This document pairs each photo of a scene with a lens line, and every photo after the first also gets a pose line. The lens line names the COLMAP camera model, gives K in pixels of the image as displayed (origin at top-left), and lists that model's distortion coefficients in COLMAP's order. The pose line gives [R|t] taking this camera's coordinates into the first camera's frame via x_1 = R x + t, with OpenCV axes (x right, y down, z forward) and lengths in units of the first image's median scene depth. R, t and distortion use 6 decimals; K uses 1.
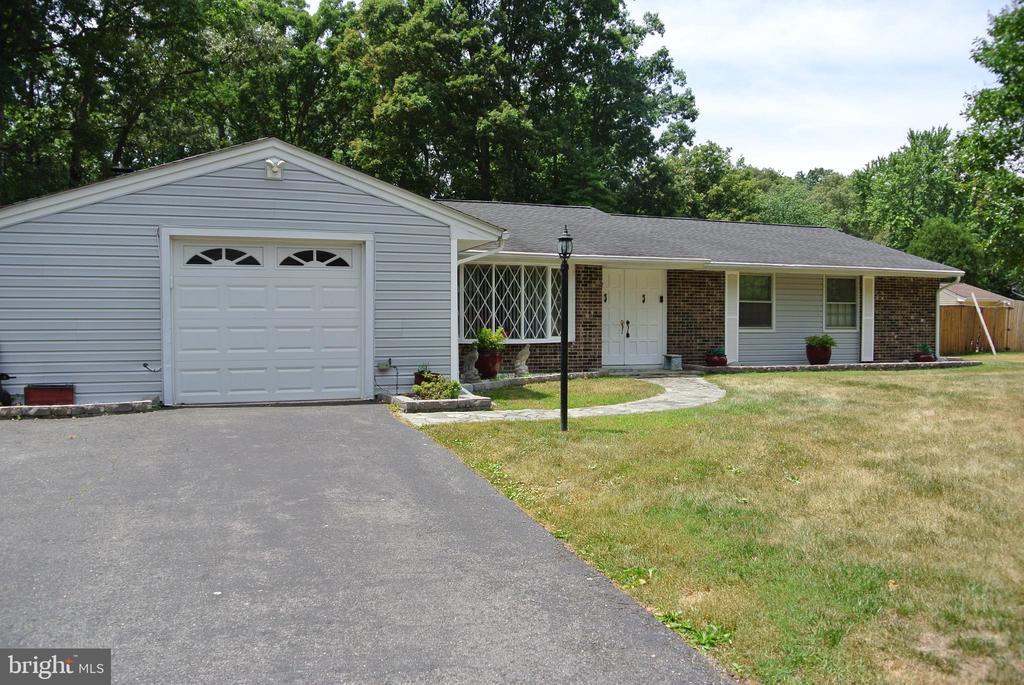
lens RADIAL K [[820.6, 0, 513.3], [0, 820.6, 343.1], [0, 0, 1]] dist [-0.085240, 0.033481]
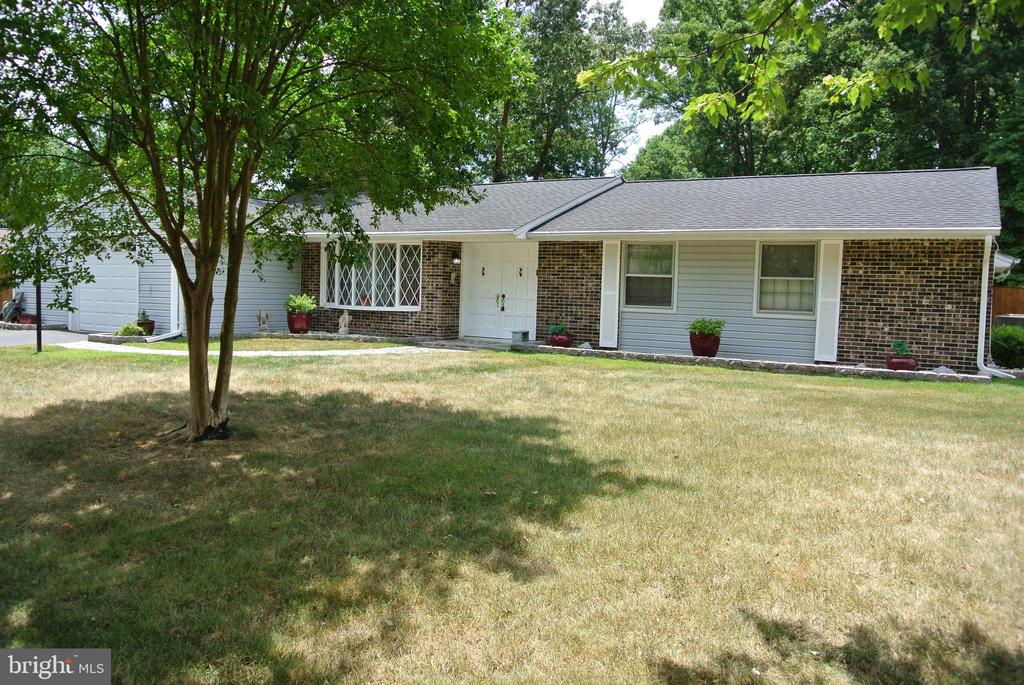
lens RADIAL K [[820.6, 0, 513.8], [0, 820.6, 343.5], [0, 0, 1]] dist [-0.085240, 0.033481]
pose [[0.611727, 0.064744, -0.788415, 0.905270], [-0.049298, 0.997828, 0.043691, -0.011522], [0.789531, 0.012140, 0.613590, 0.382110]]
